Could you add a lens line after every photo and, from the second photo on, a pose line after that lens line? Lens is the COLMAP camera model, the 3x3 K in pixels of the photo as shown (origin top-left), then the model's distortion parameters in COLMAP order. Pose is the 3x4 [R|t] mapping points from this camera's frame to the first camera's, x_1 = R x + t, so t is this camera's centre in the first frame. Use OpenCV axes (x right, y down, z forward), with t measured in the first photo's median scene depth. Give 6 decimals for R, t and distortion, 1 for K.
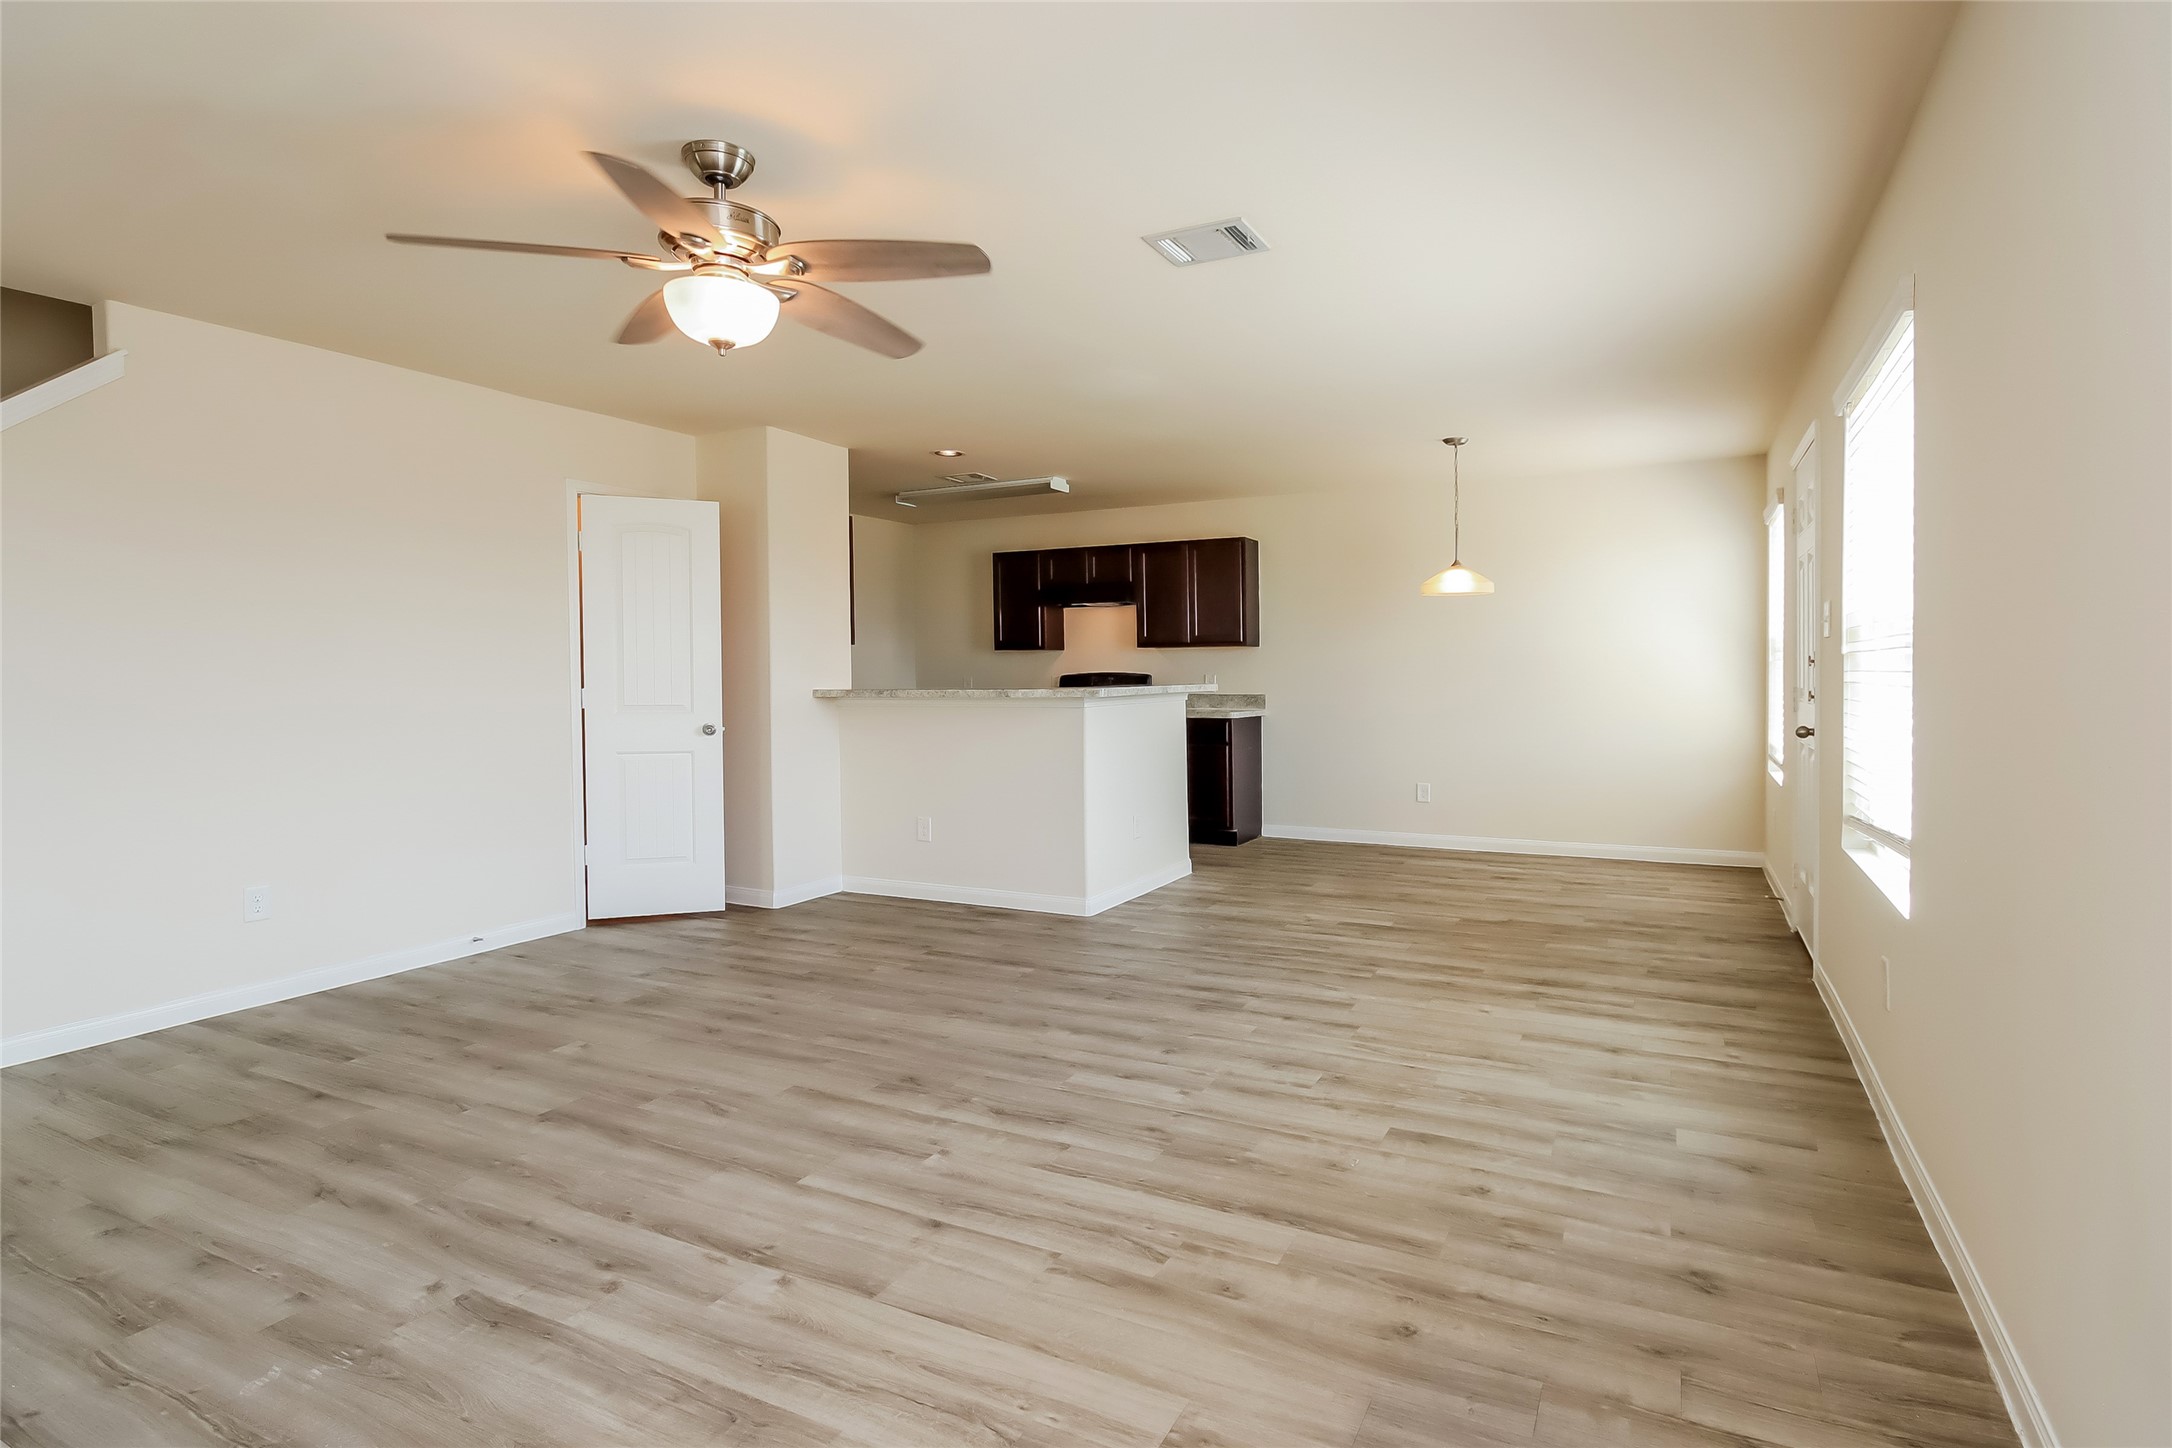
lens RADIAL K [[1072.0, 0, 1086.3], [0, 1072.0, 711.1], [0, 0, 1]] dist [0.006553, -0.006104]
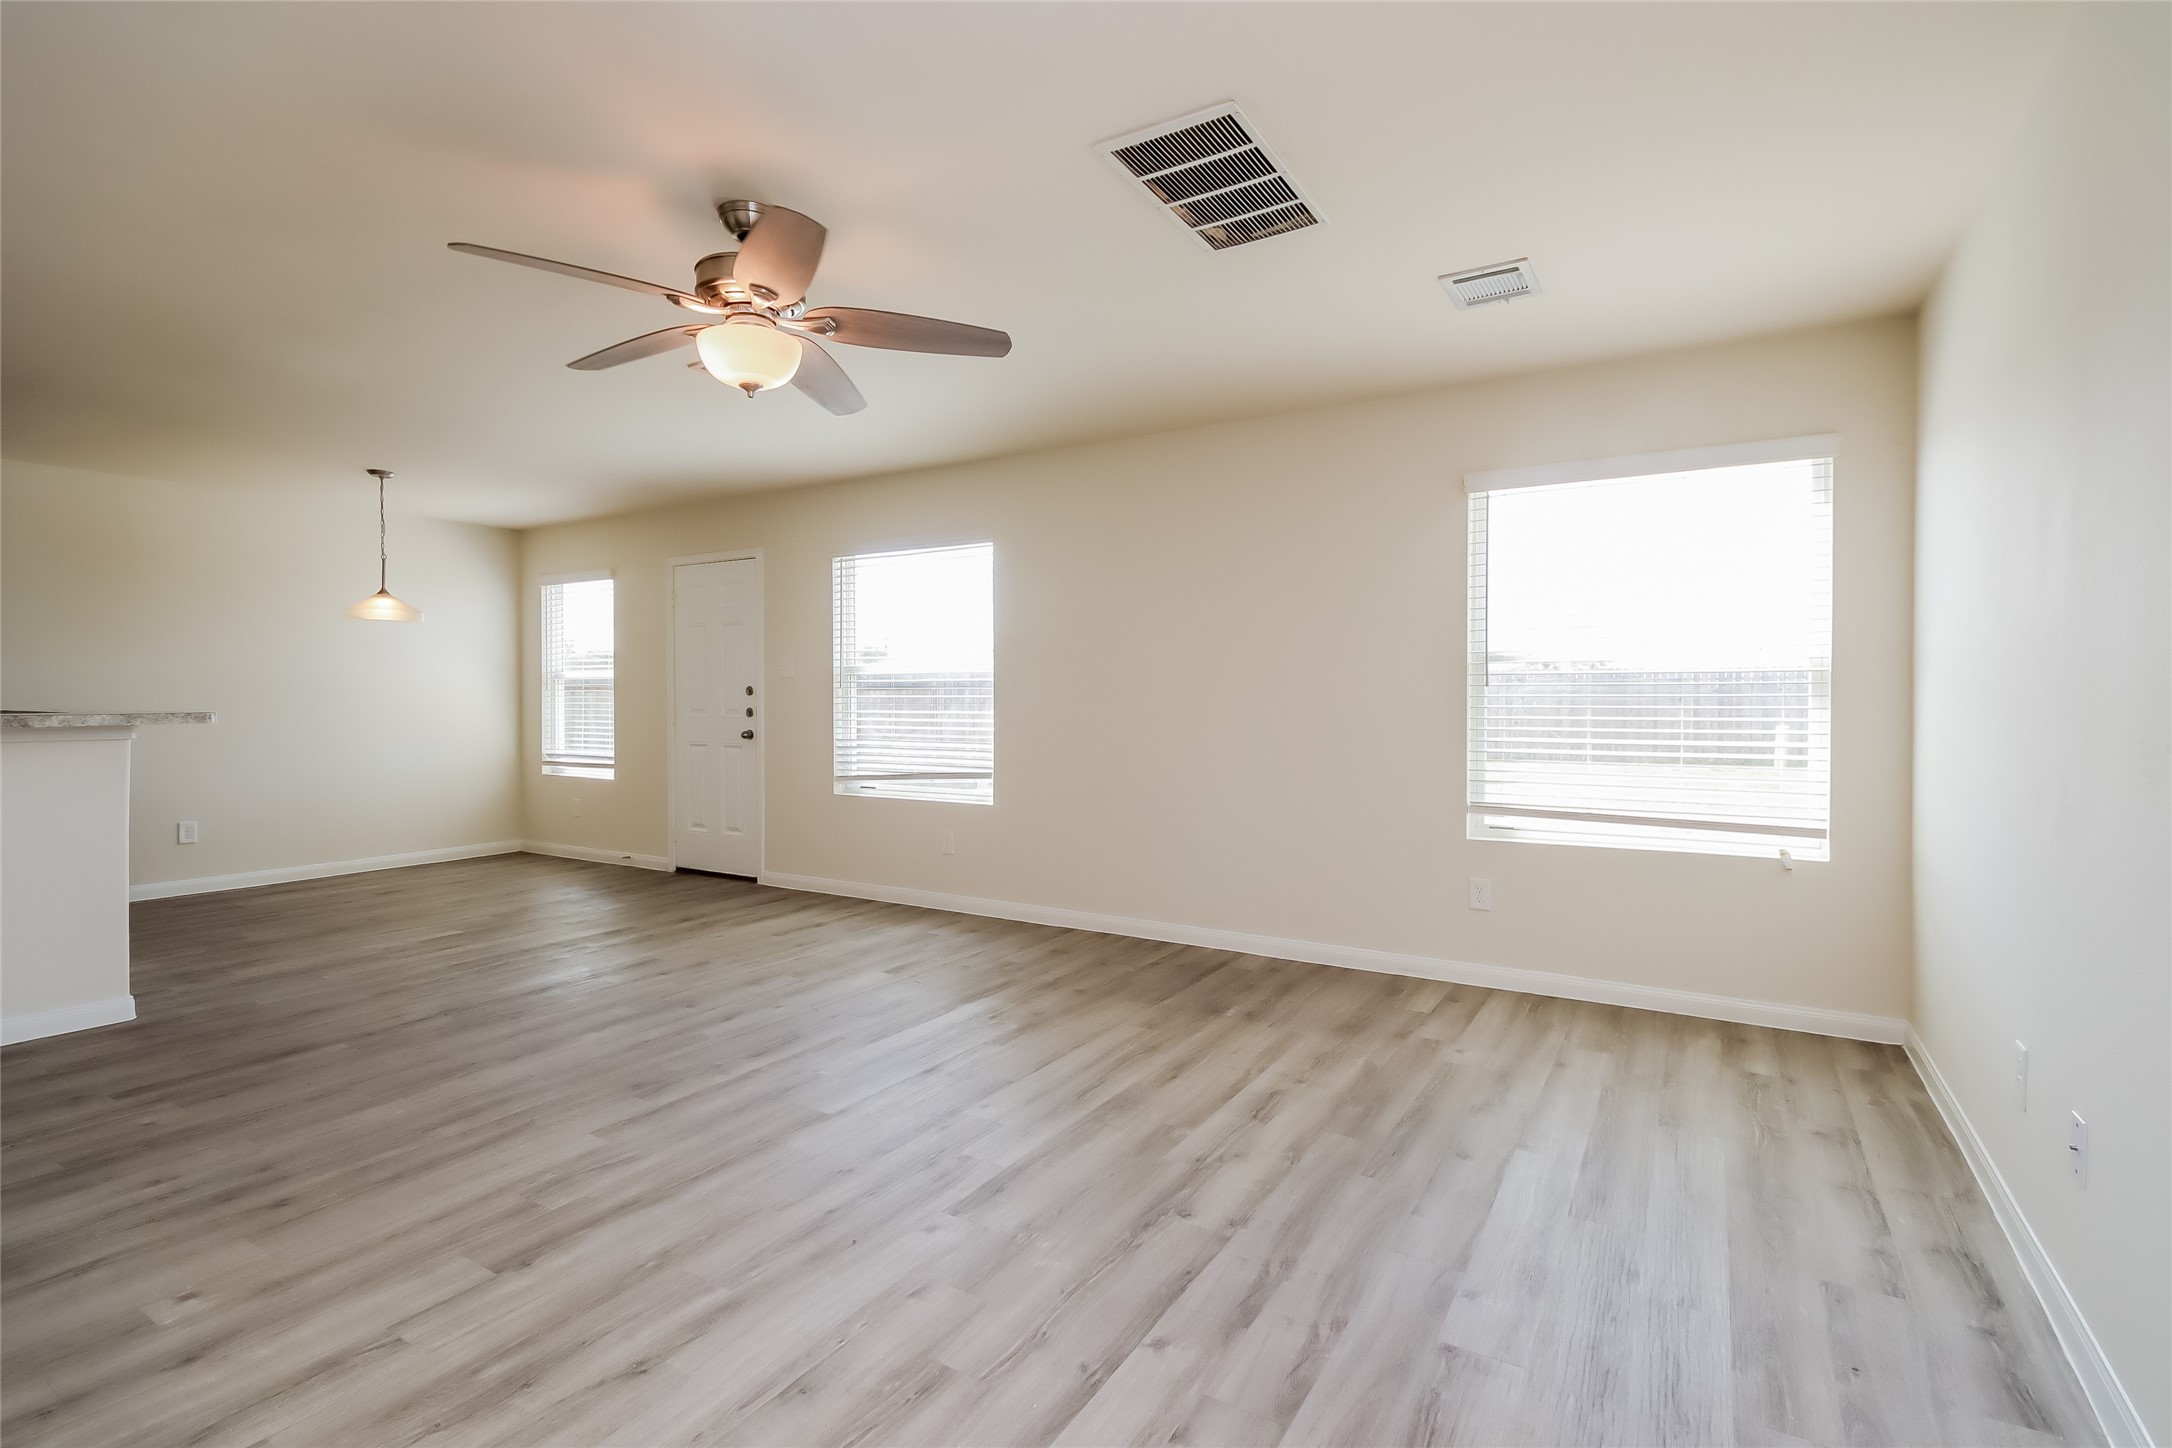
lens RADIAL K [[1027.2, 0, 1049.5], [0, 1027.2, 713.7], [0, 0, 1]] dist [0.012928, -0.008162]
pose [[0.113713, -0.008716, 0.993475, -1.101789], [0.034554, 0.999391, 0.004813, -0.004802], [-0.992913, 0.033781, 0.113945, 0.485468]]
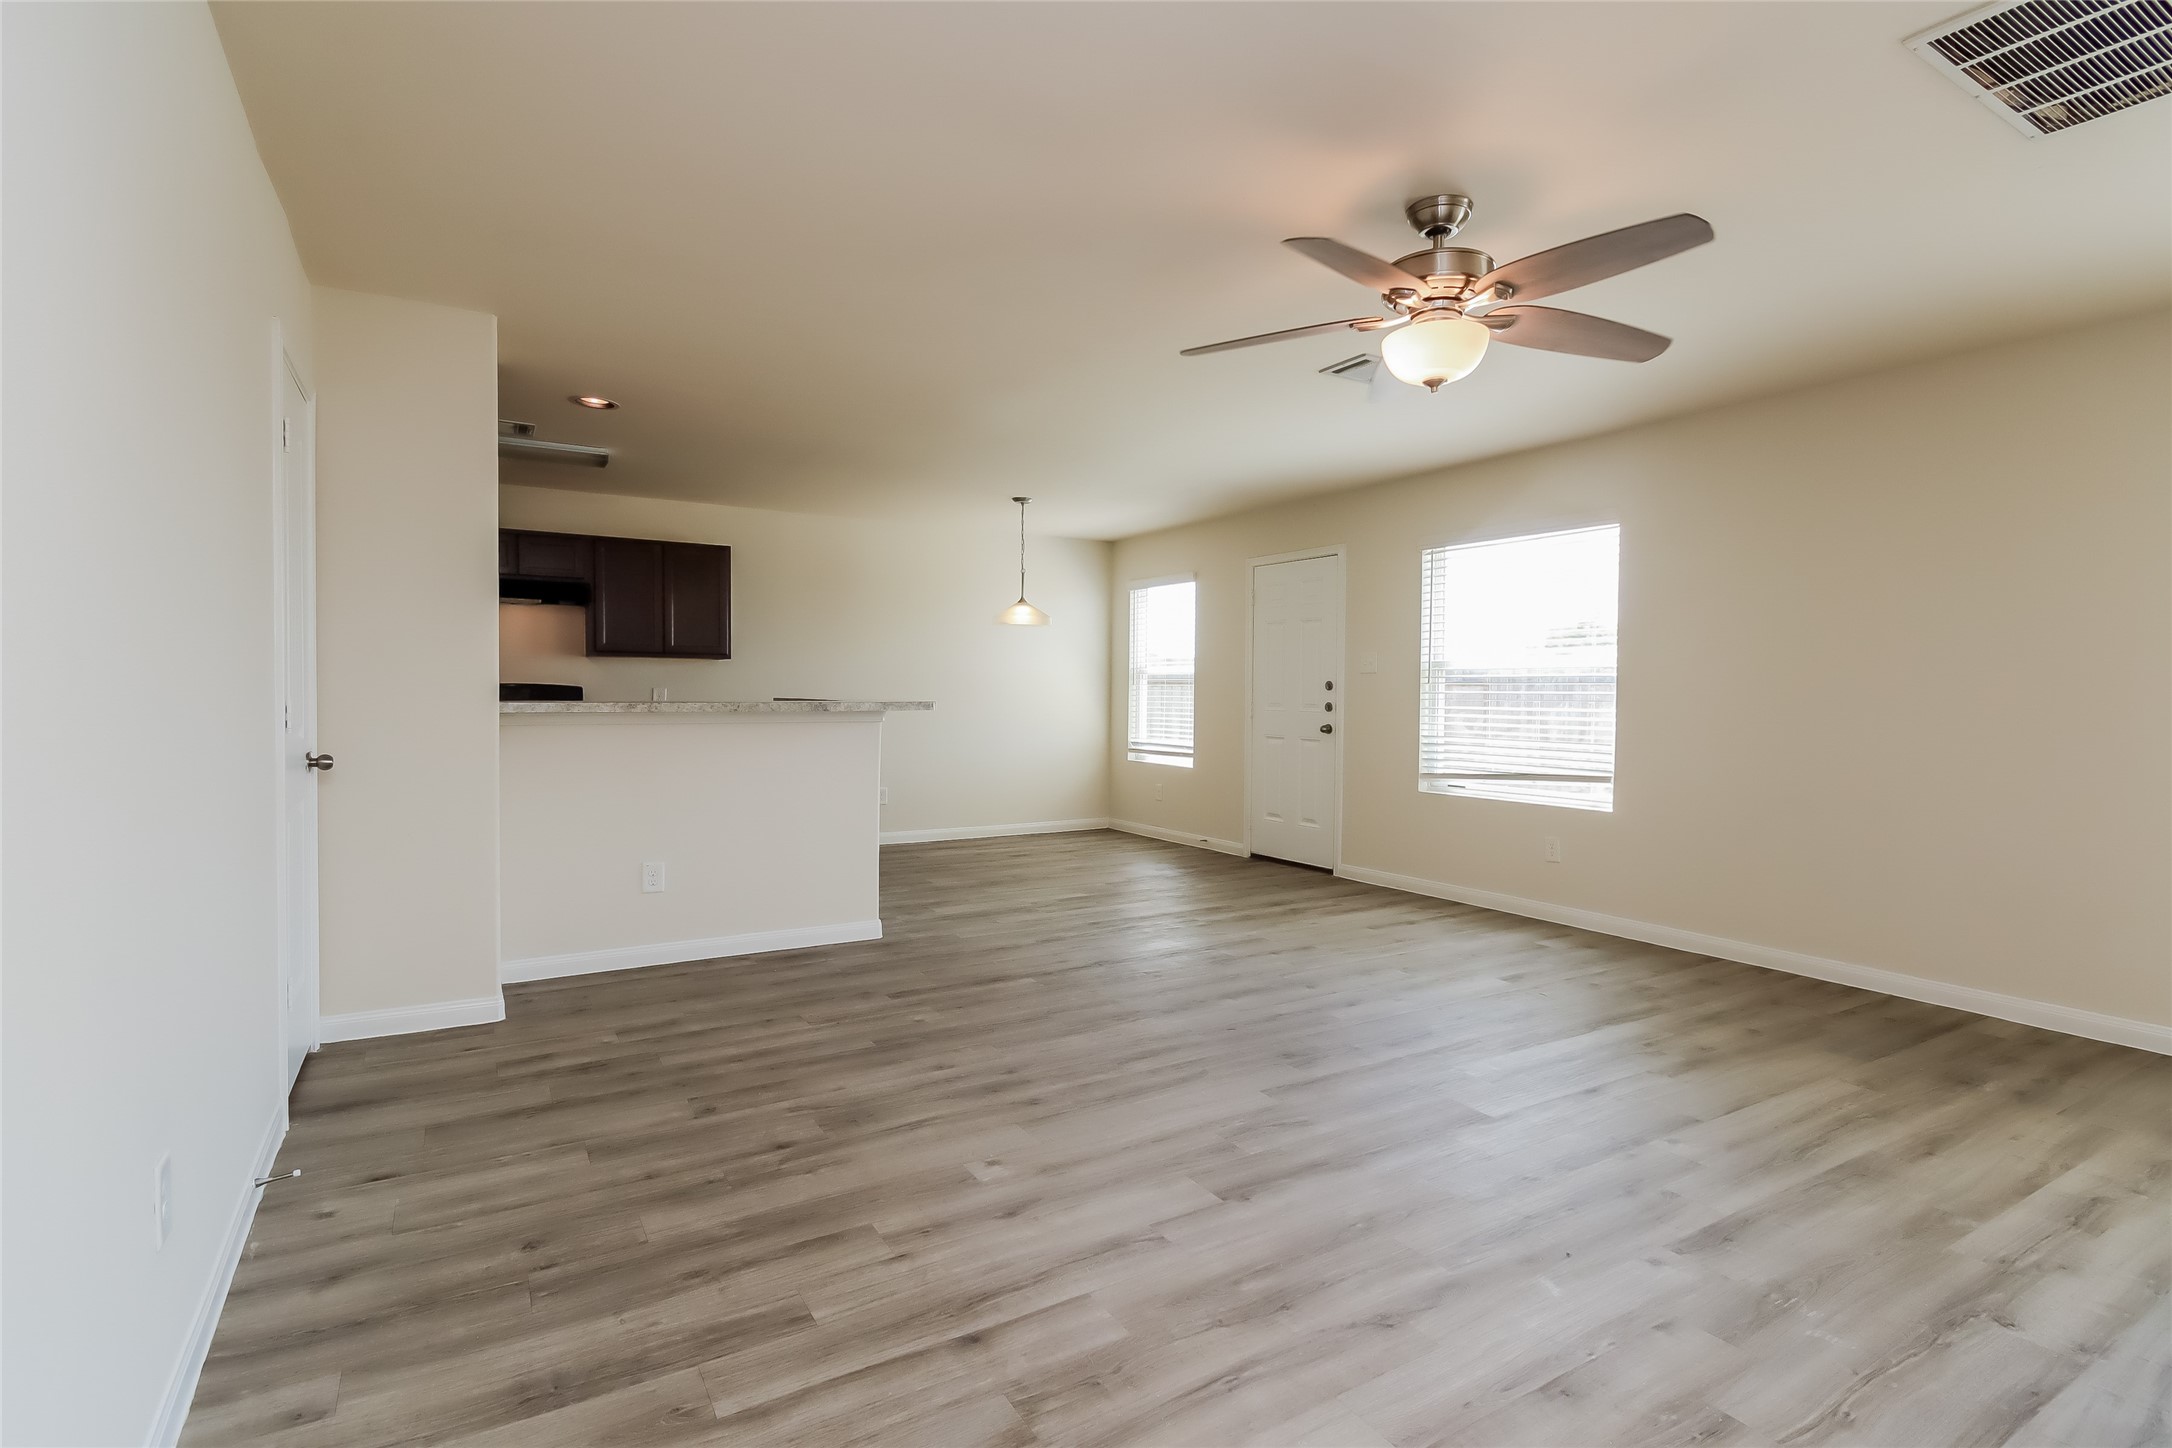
lens RADIAL K [[1027.2, 0, 1065.1], [0, 1027.2, 723.2], [0, 0, 1]] dist [0.012928, -0.008162]
pose [[0.551687, -0.015190, 0.833913, -1.168326], [0.019266, 0.999799, 0.005466, -0.007028], [-0.833829, 0.013050, 0.551869, 0.606438]]
